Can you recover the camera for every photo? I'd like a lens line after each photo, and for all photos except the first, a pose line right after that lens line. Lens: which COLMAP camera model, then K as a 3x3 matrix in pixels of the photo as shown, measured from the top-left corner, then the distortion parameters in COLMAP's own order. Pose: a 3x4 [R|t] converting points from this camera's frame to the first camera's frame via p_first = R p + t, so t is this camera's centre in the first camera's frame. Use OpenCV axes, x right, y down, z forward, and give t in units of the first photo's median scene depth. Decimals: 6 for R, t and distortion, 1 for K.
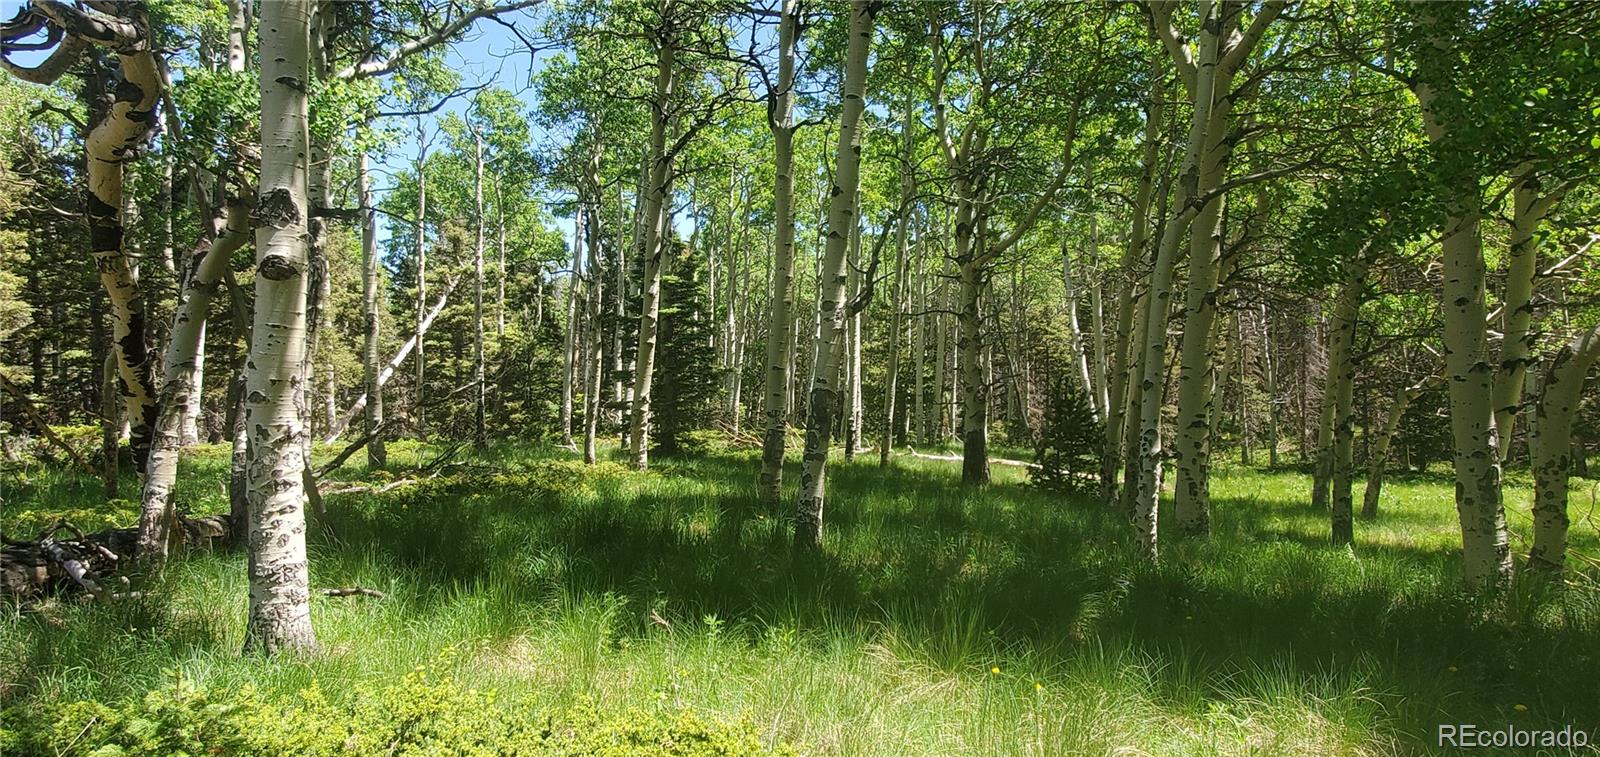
lens RADIAL K [[897.4, 0, 800.0], [0, 897.4, 378.5], [0, 0, 1]] dist [0.004867, 0.000118]
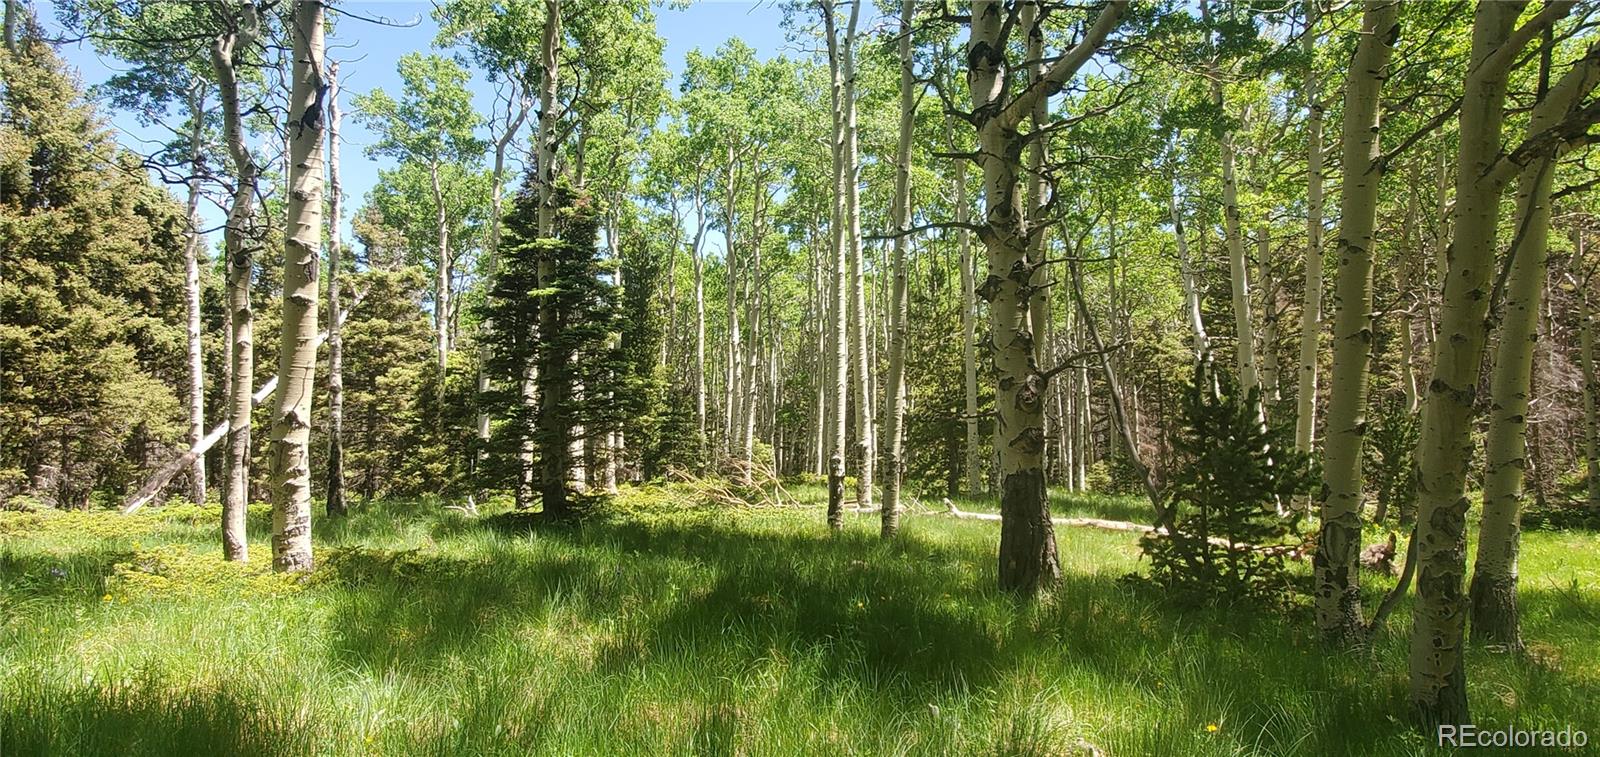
lens RADIAL K [[897.4, 0, 800.0], [0, 897.4, 378.5], [0, 0, 1]] dist [0.004867, 0.000118]
pose [[0.993698, -0.030976, -0.107722, 0.091806], [0.025189, 0.998186, -0.054675, 0.022480], [0.109221, 0.051617, 0.992676, 0.363141]]
